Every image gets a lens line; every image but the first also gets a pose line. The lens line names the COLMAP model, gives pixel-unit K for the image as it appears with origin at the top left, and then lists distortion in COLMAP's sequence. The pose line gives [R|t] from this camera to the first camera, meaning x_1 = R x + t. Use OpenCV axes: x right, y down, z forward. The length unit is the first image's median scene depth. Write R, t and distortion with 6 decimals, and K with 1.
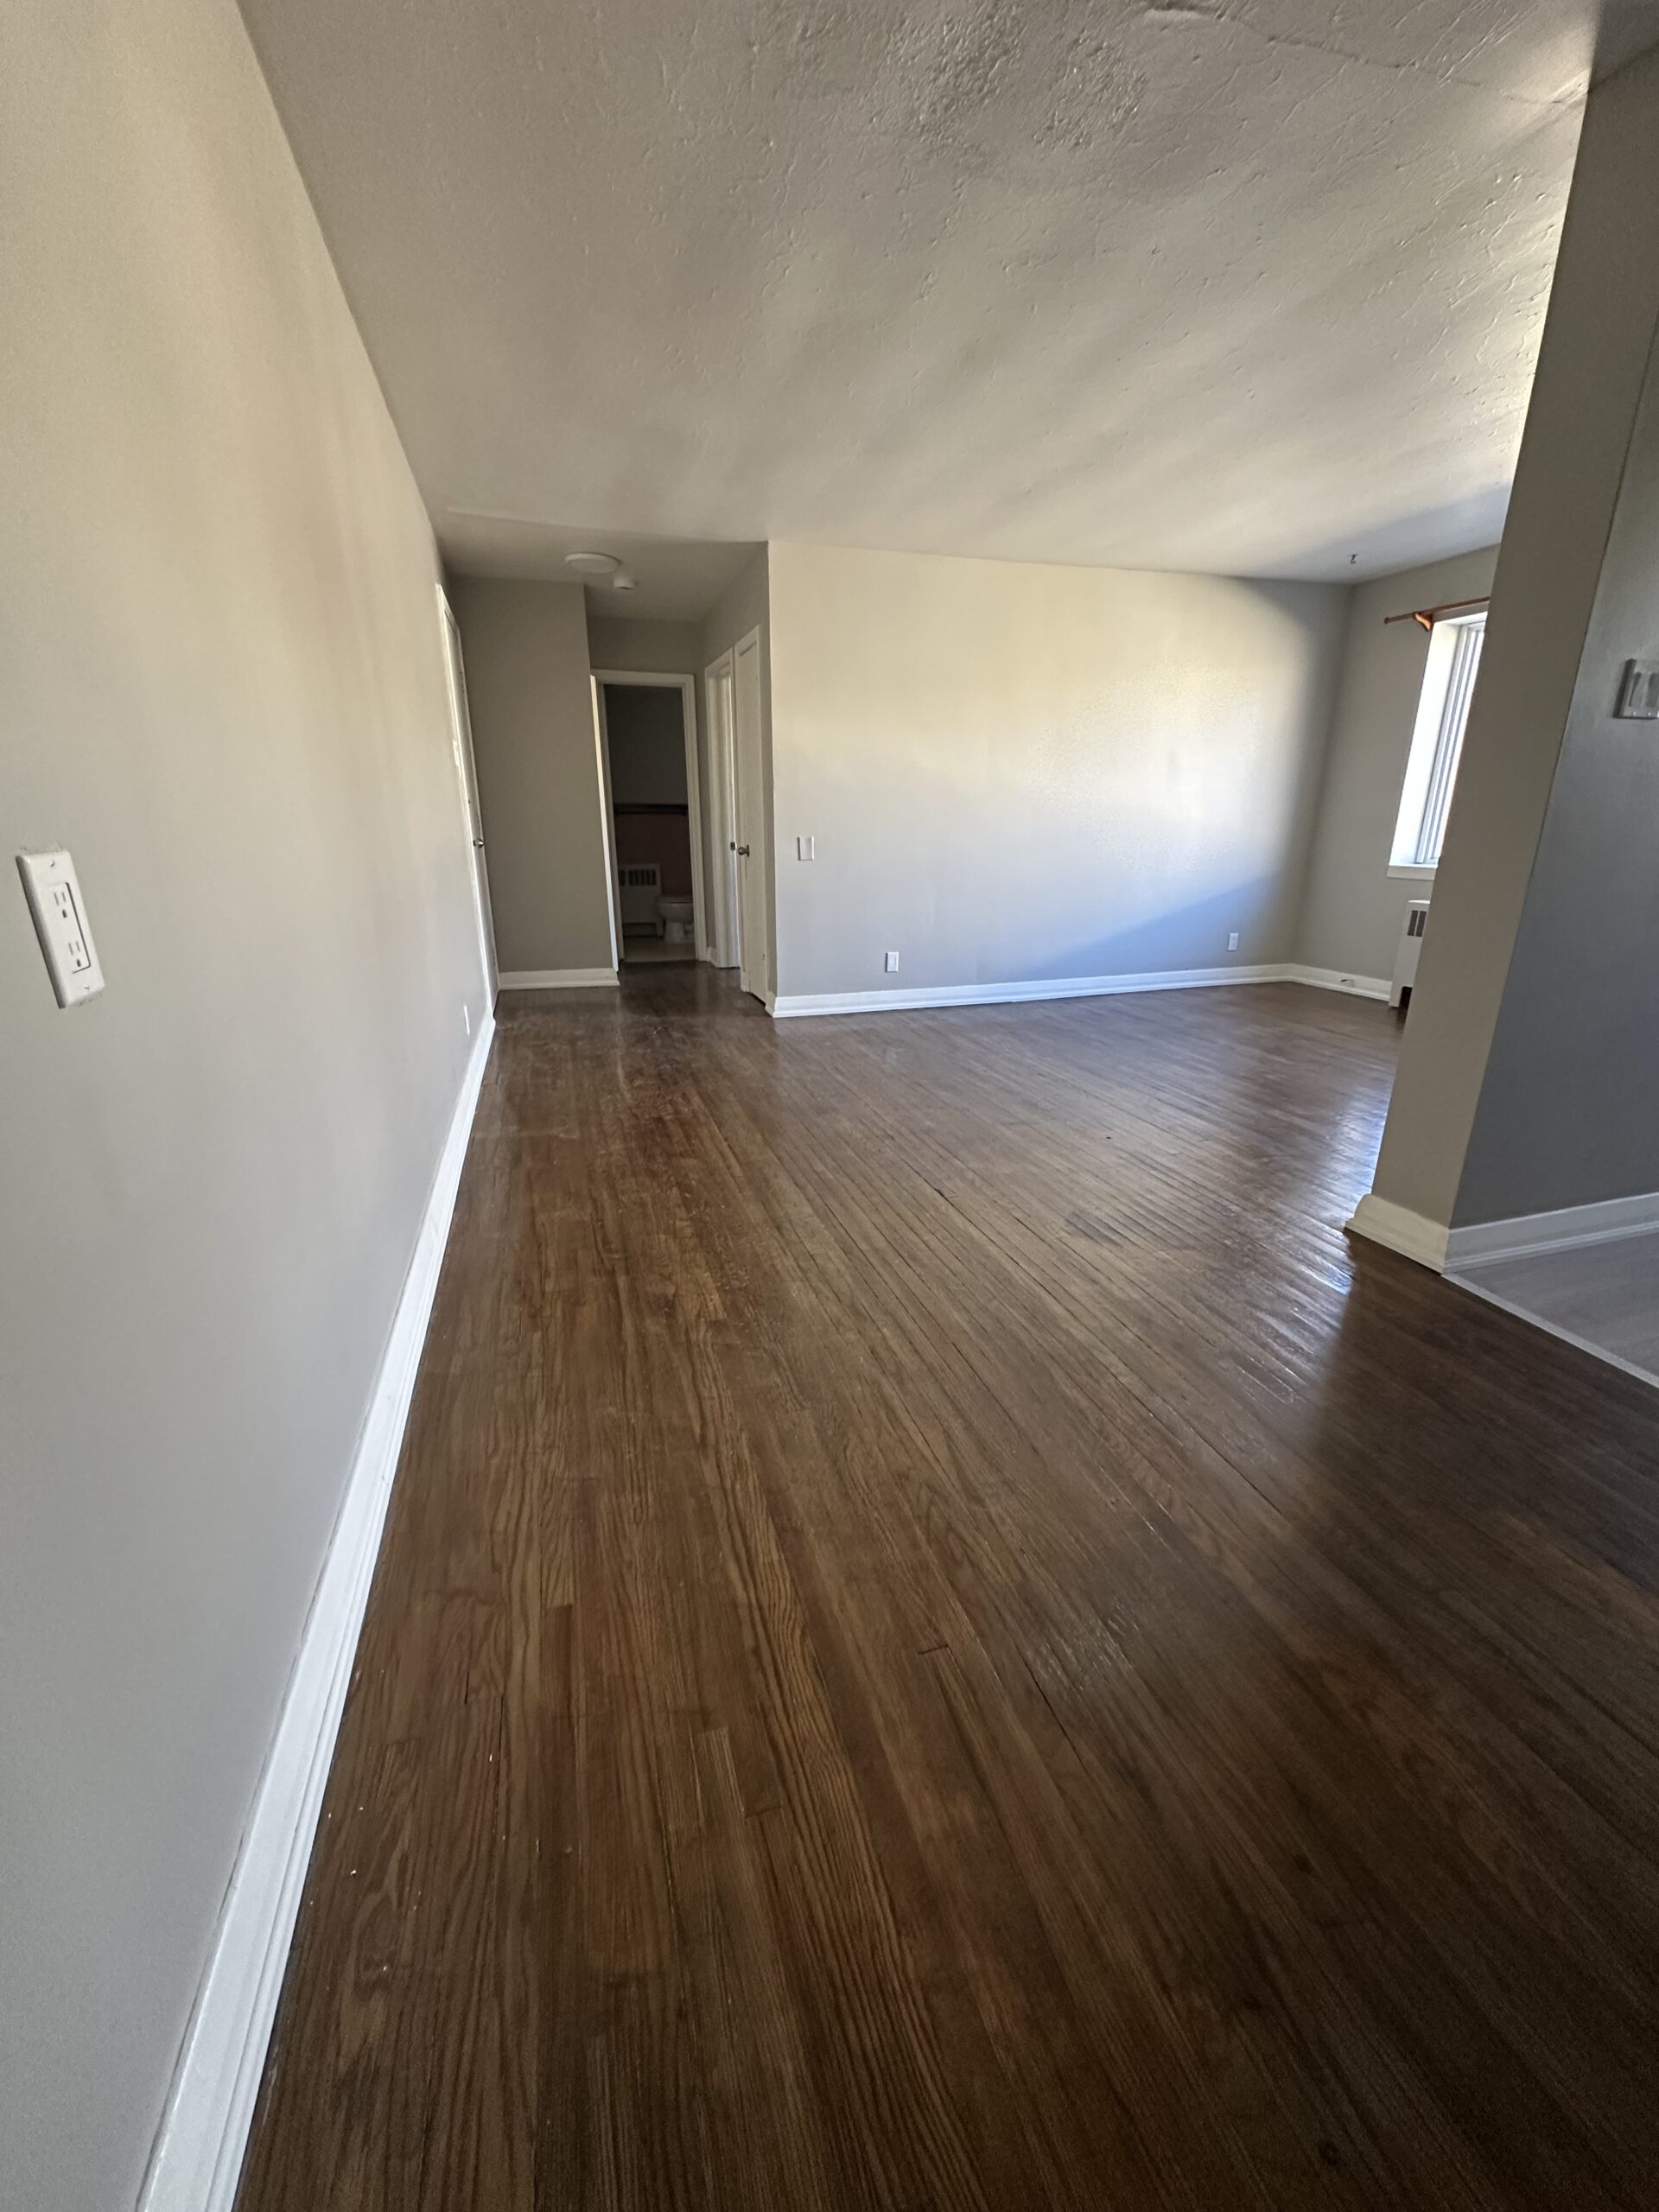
lens RADIAL K [[882.5, 0, 833.5], [0, 882.5, 1105.6], [0, 0, 1]] dist [-0.003252, 0.000405]
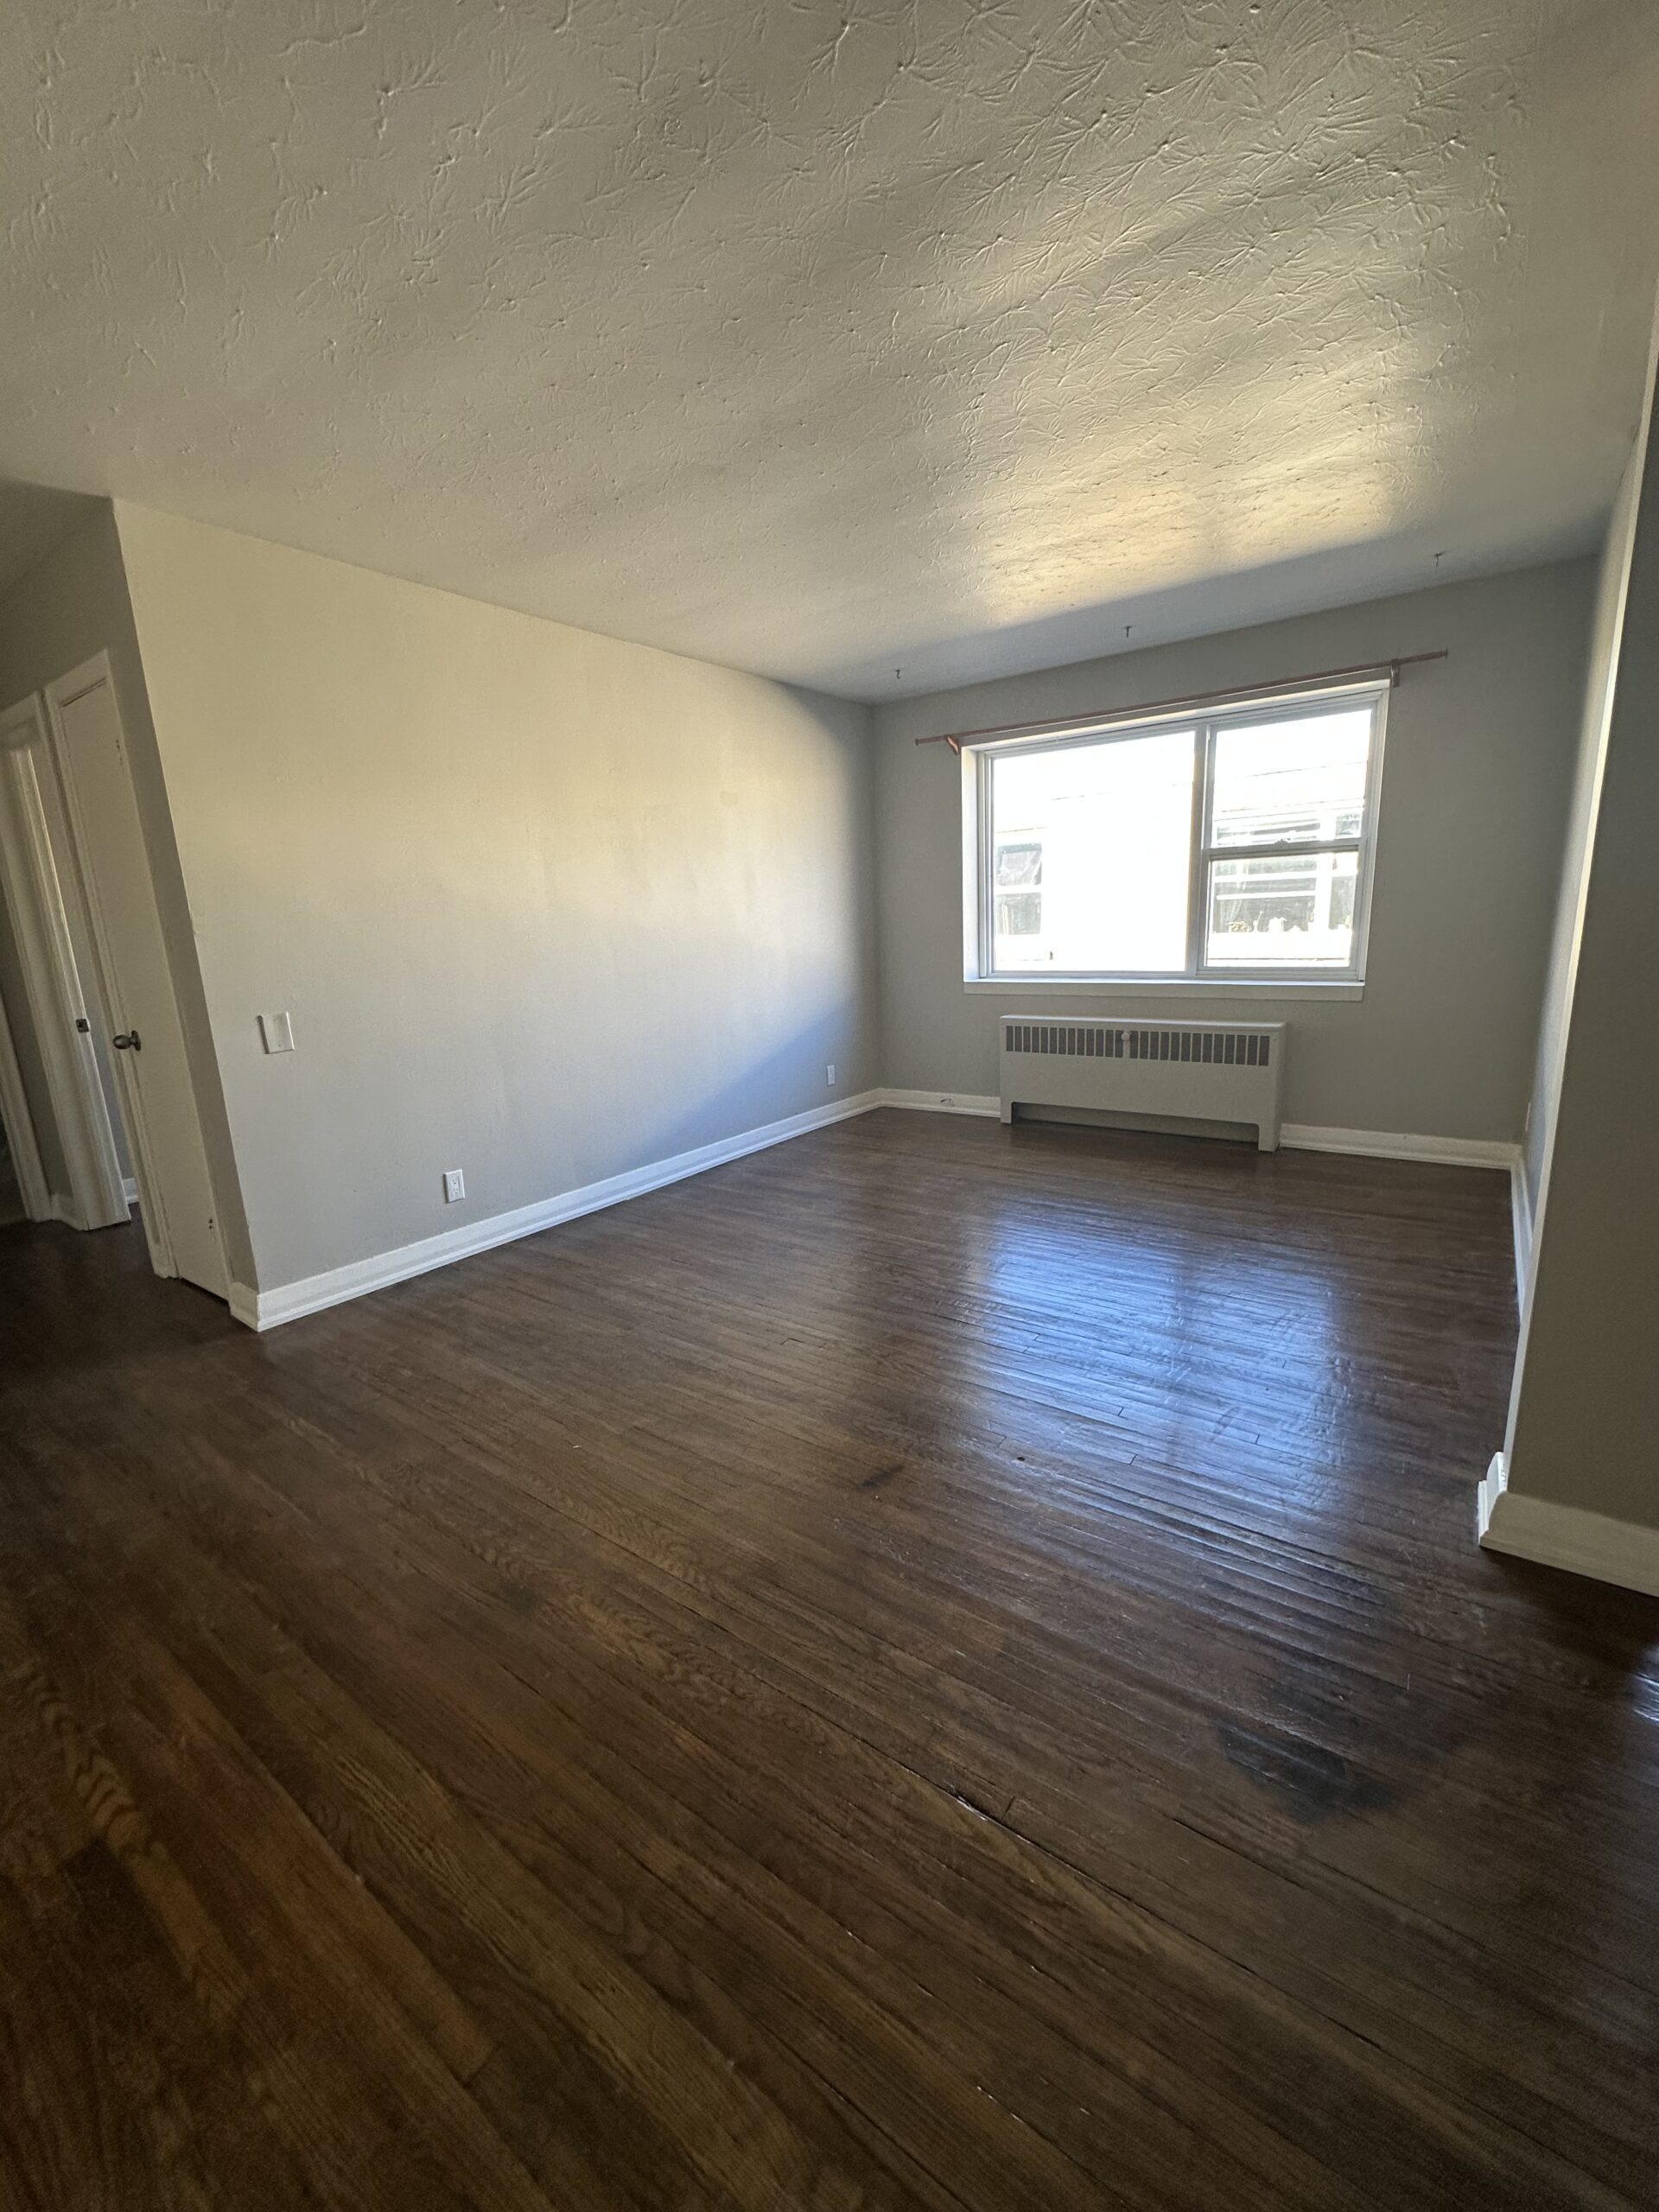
lens RADIAL K [[882.5, 0, 833.8], [0, 882.5, 1106.2], [0, 0, 1]] dist [-0.003252, 0.000405]
pose [[0.802187, -0.154383, 0.576769, -0.077450], [0.222162, 0.973811, -0.048330, -0.133600], [-0.554202, 0.166905, 0.815477, 0.330504]]
